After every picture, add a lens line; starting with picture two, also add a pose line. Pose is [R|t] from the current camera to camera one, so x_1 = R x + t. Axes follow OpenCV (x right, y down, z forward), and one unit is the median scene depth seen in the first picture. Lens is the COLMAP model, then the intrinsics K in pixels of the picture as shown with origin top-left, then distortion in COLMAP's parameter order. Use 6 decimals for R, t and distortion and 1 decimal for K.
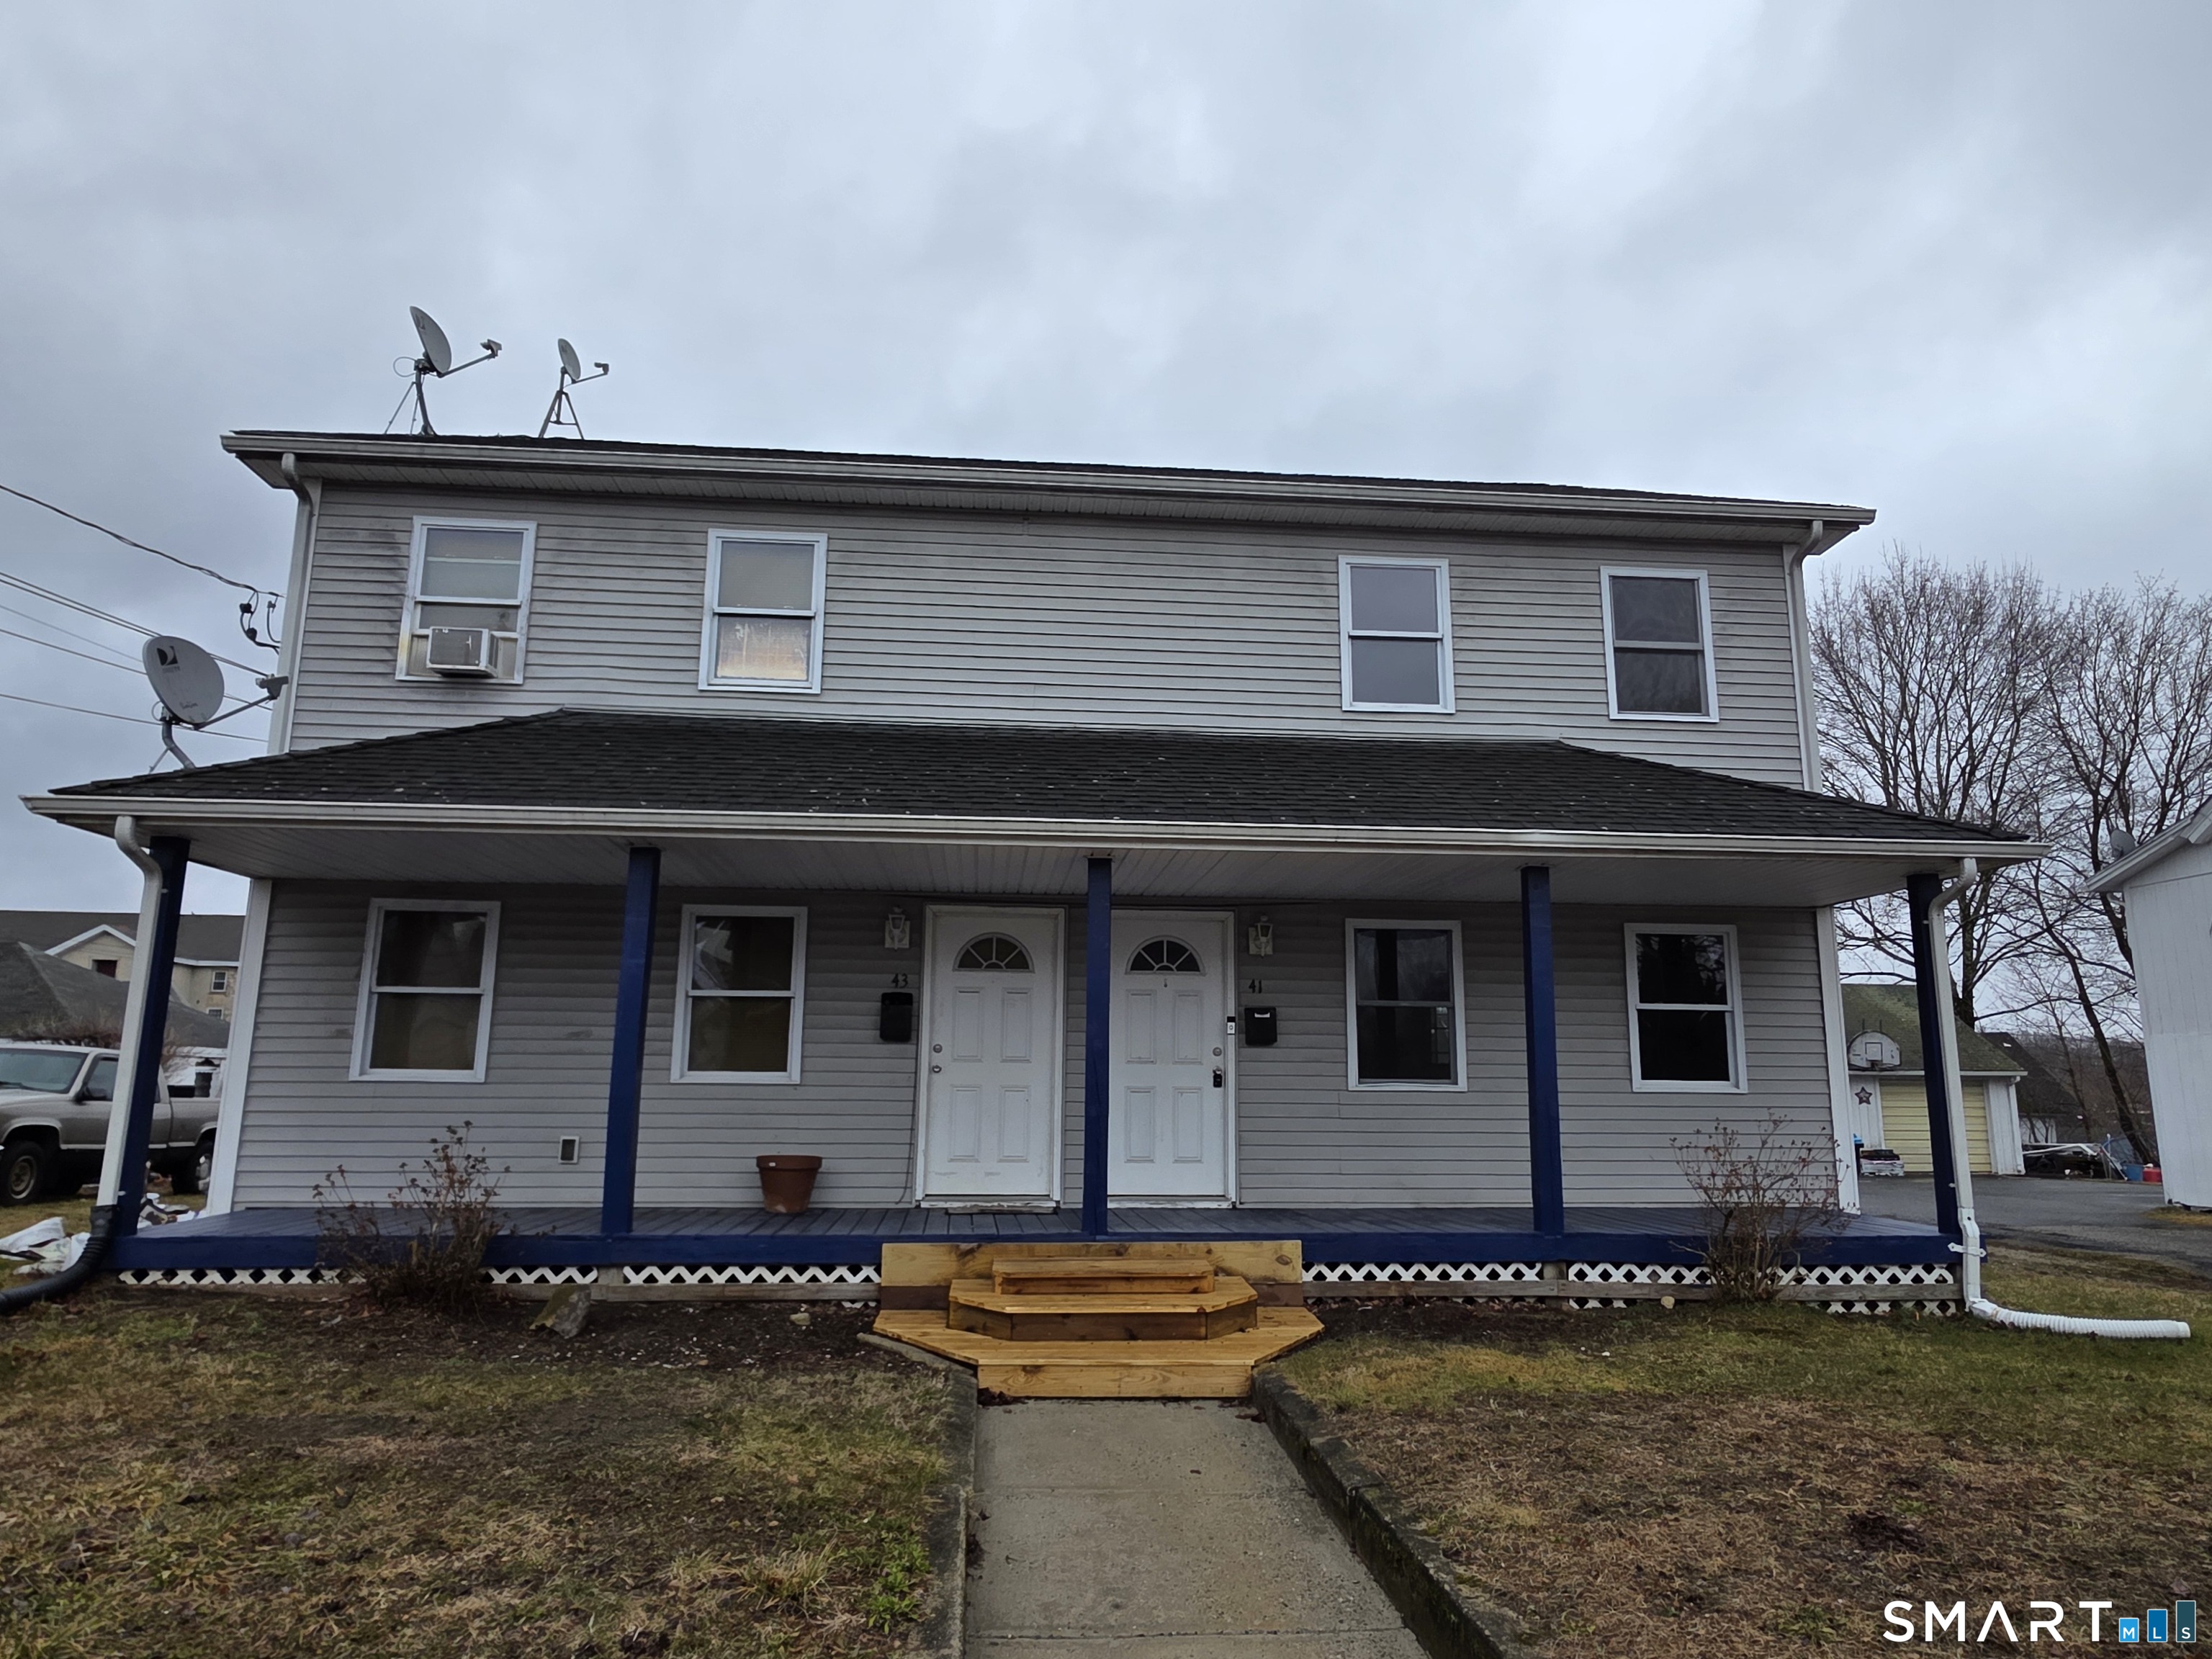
lens RADIAL K [[1361.1, 0, 1106.0], [0, 1361.1, 829.5], [0, 0, 1]] dist [0.000765, -0.000139]
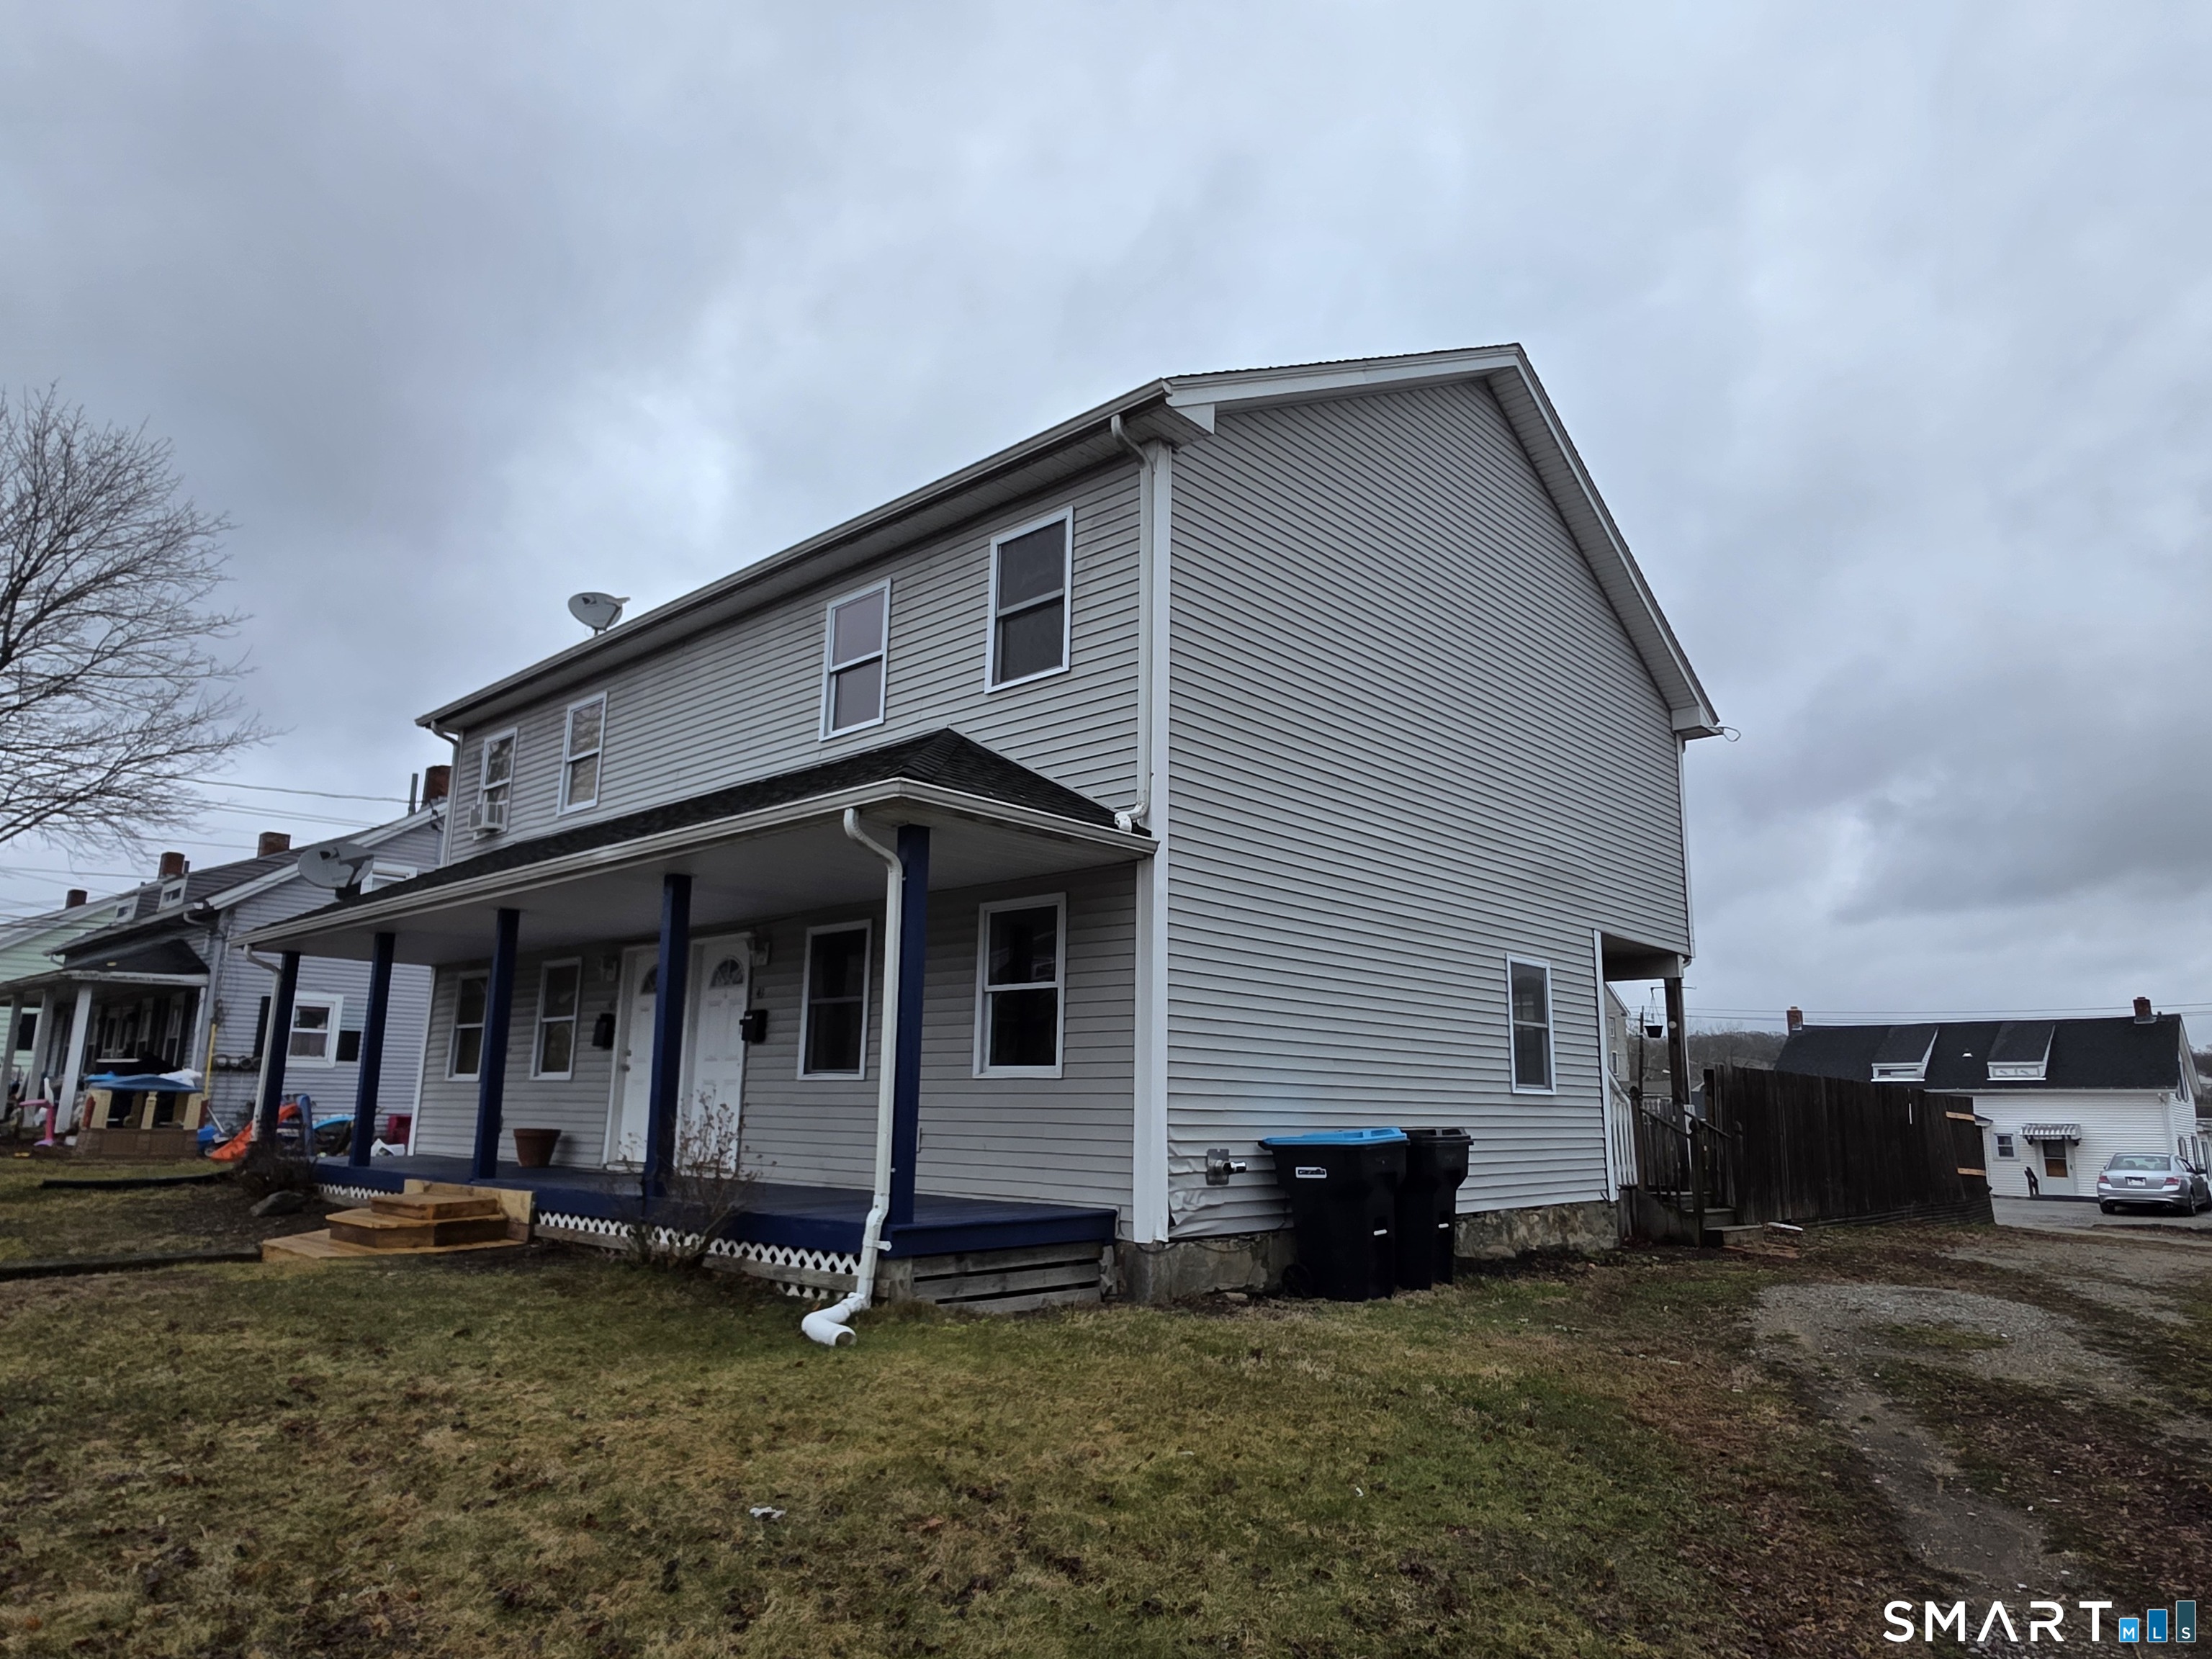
lens RADIAL K [[1361.1, 0, 1106.0], [0, 1361.1, 829.5], [0, 0, 1]] dist [0.000765, -0.000139]
pose [[0.673399, -0.146426, -0.724633, 1.303461], [0.127694, 0.988494, -0.081079, 0.120754], [0.728168, -0.037933, 0.684348, 0.462296]]
